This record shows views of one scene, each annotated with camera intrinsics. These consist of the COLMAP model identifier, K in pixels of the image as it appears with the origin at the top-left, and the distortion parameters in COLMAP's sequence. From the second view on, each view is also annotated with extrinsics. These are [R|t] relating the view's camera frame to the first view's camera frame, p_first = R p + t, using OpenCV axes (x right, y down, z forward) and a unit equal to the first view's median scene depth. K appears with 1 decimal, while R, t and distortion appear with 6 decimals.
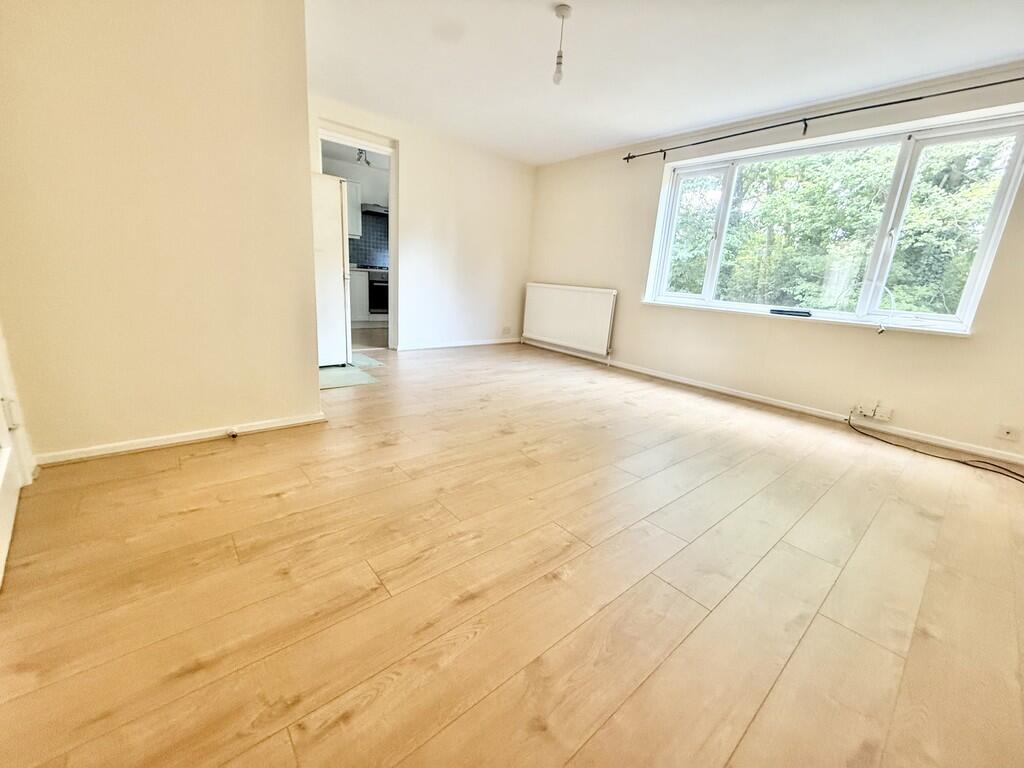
lens RADIAL K [[408.5, 0, 509.5], [0, 408.5, 379.2], [0, 0, 1]] dist [-0.005407, 0.000155]
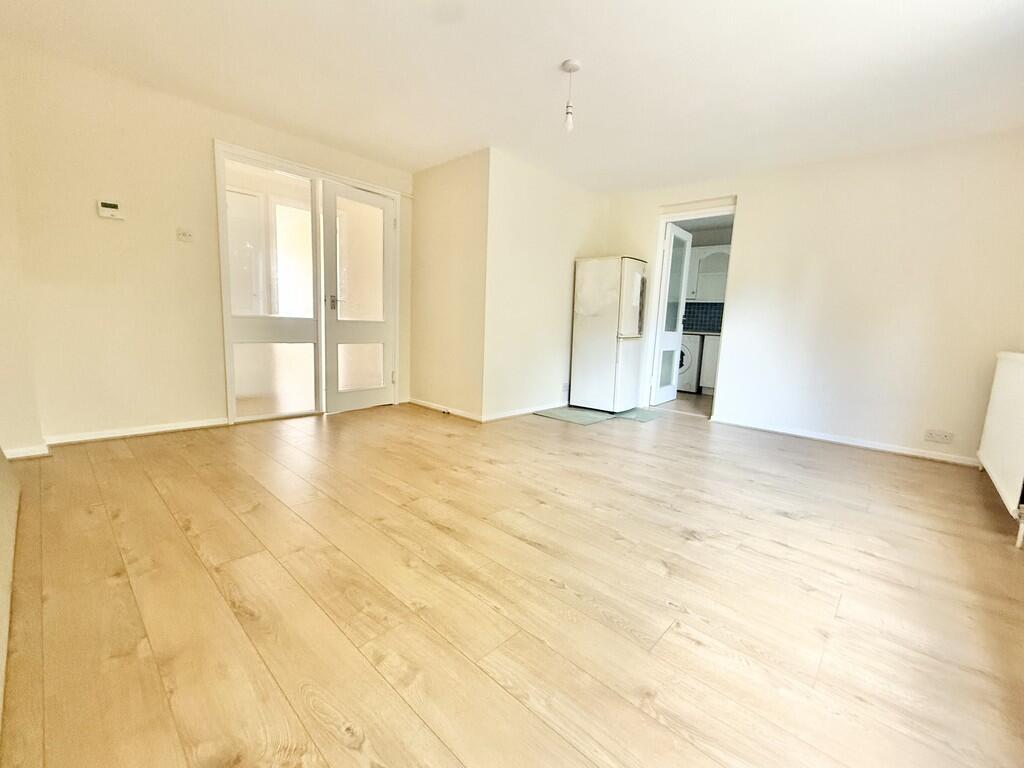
lens RADIAL K [[434.6, 0, 516.7], [0, 434.6, 375.8], [0, 0, 1]] dist [-0.009704, -0.000392]
pose [[0.133729, 0.061860, -0.989085, 1.057594], [-0.272359, 0.961913, 0.023337, -0.125620], [0.952857, 0.266265, 0.145484, 0.784642]]
